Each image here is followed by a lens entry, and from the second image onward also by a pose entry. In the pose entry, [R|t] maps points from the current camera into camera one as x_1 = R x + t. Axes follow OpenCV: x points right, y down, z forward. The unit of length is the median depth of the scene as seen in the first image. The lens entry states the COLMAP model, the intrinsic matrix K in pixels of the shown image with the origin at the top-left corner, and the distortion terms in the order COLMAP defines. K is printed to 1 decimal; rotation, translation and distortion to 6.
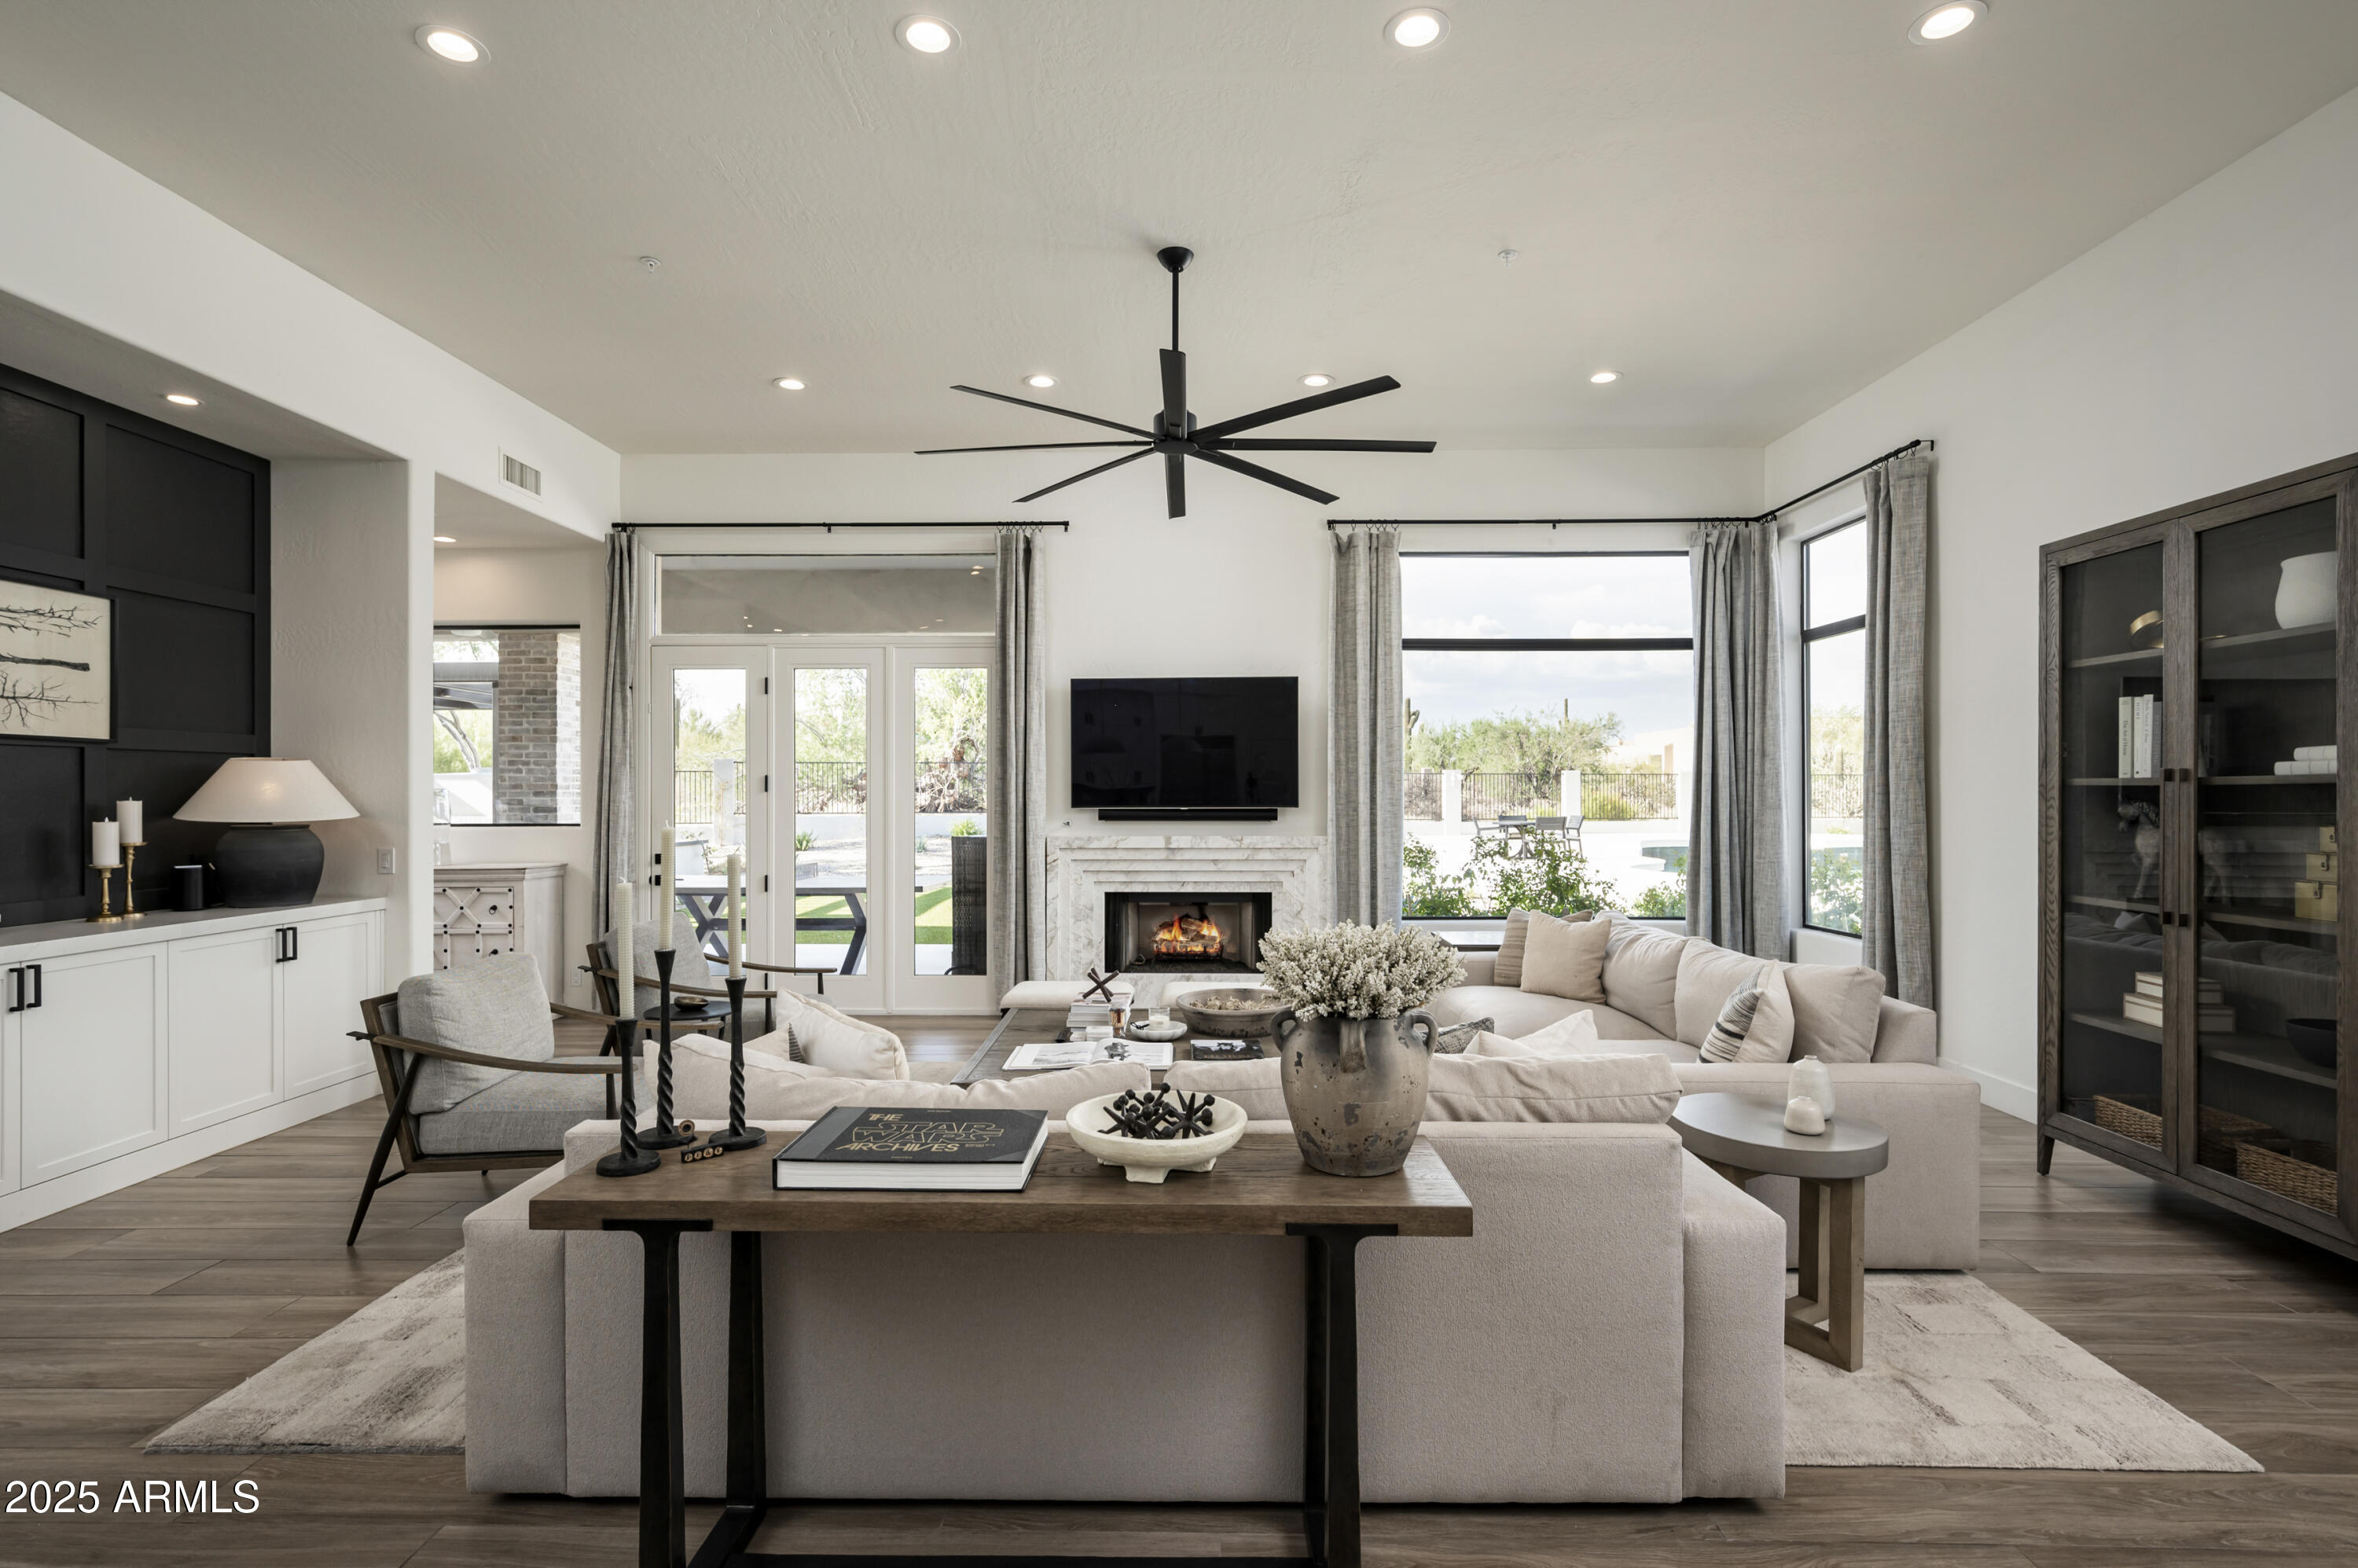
lens RADIAL K [[1129.2, 0, 1174.7], [0, 1129.2, 791.2], [0, 0, 1]] dist [0.005023, -0.000128]
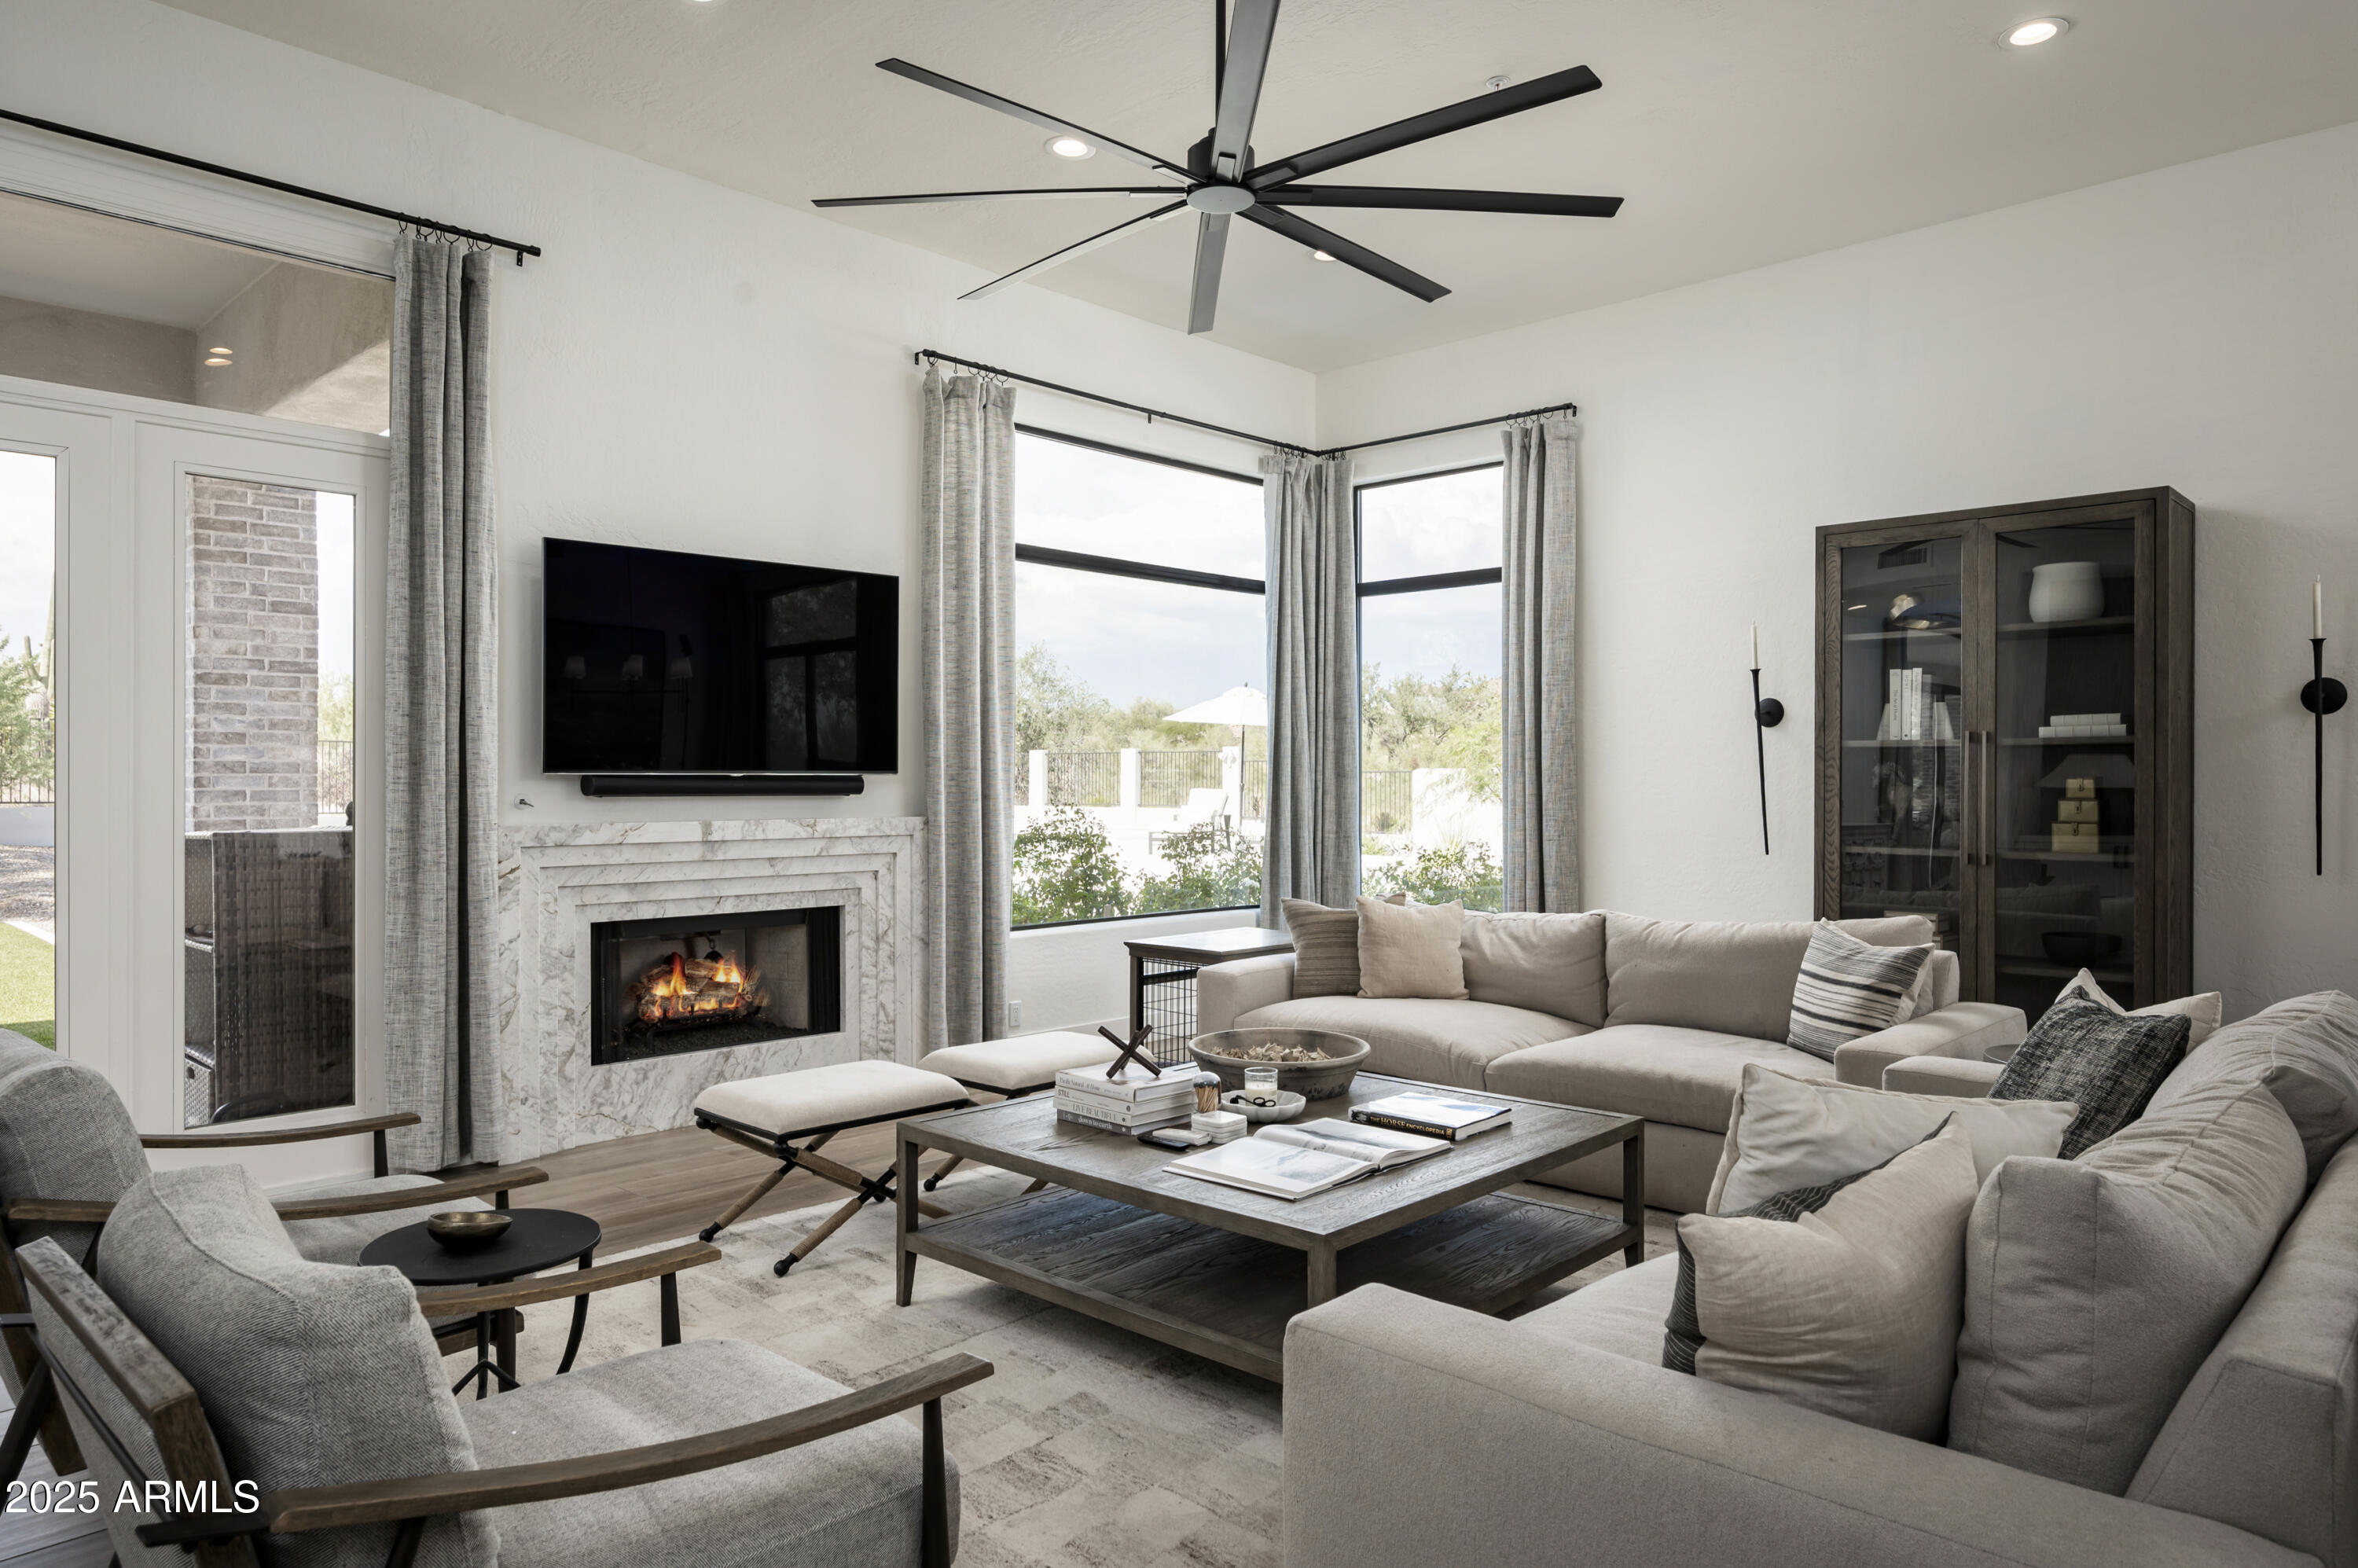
lens RADIAL K [[1457.0, 0, 1169.9], [0, 1457.0, 782.2], [0, 0, 1]] dist [-0.008313, -0.000684]
pose [[0.679989, 0.002028, 0.733219, -0.405436], [-0.004216, 0.999990, 0.001144, 0.017522], [-0.733210, -0.003869, 0.679991, 0.301033]]
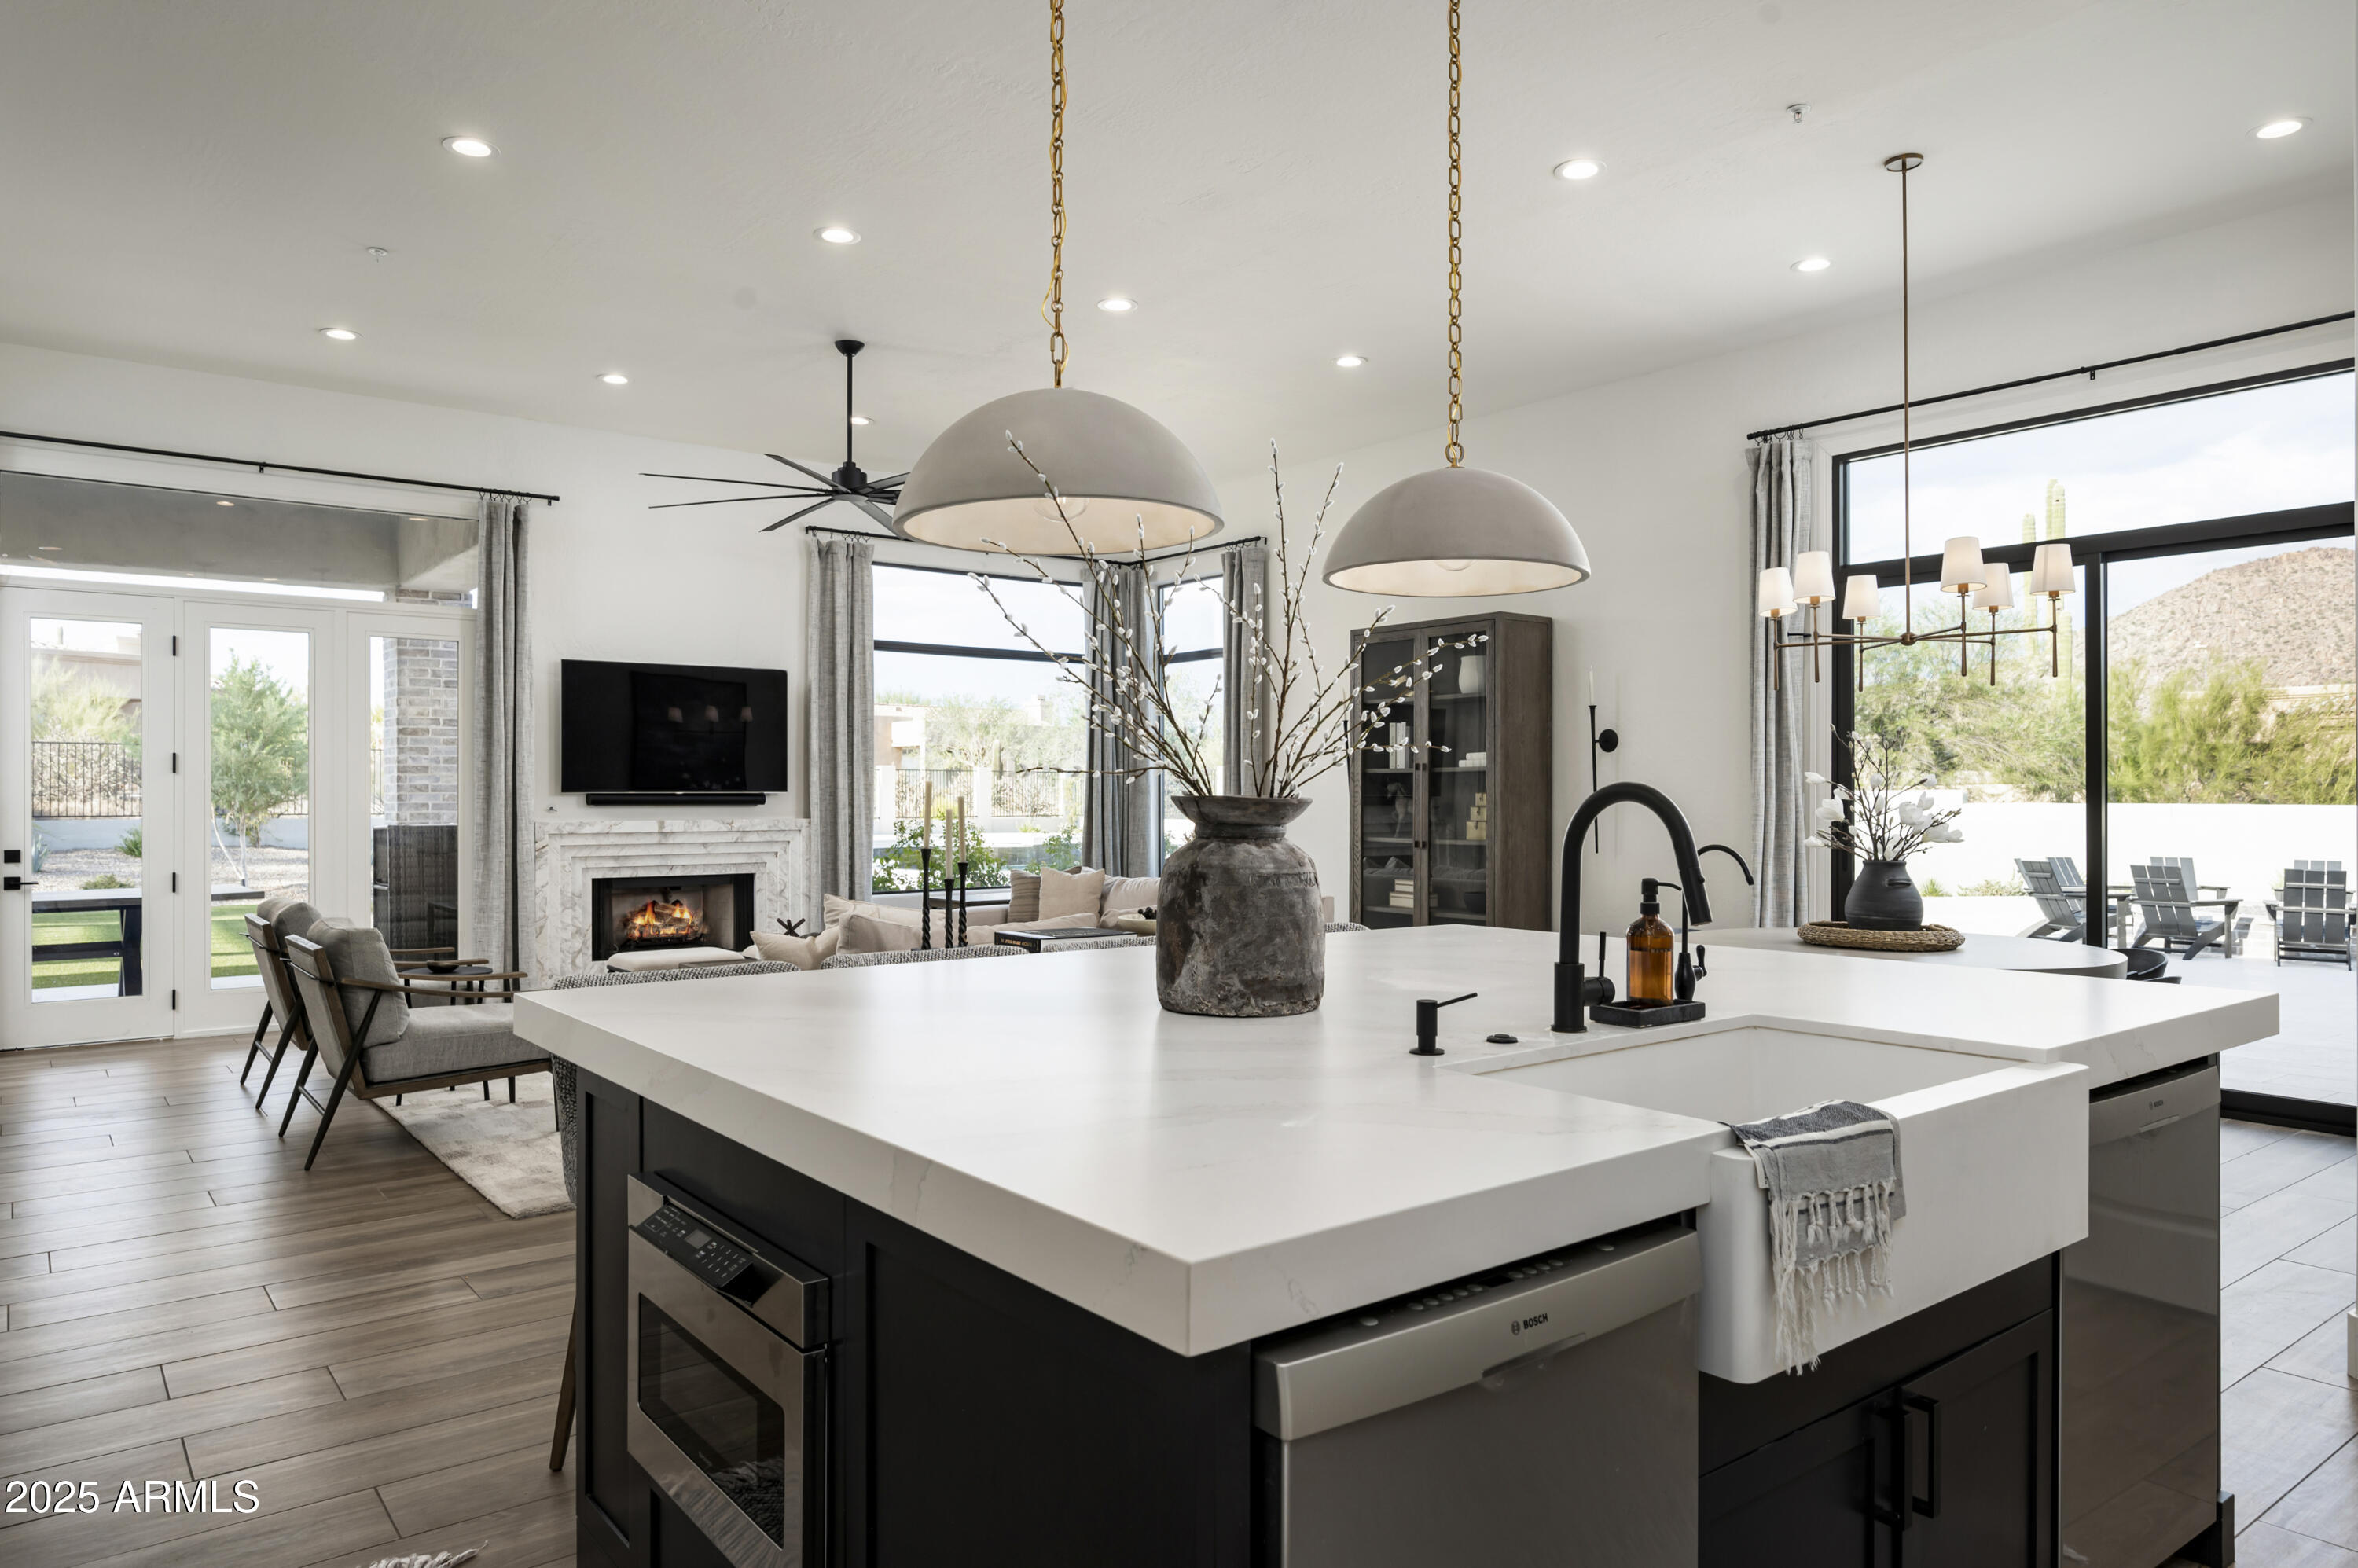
lens RADIAL K [[1512.5, 0, 1173.3], [0, 1512.5, 792.5], [0, 0, 1]] dist [-0.001155, -0.000147]
pose [[0.781544, 0.001526, 0.623848, -0.495596], [-0.001517, 0.999999, -0.000545, 0.014951], [-0.623848, -0.000521, 0.781545, -0.346131]]
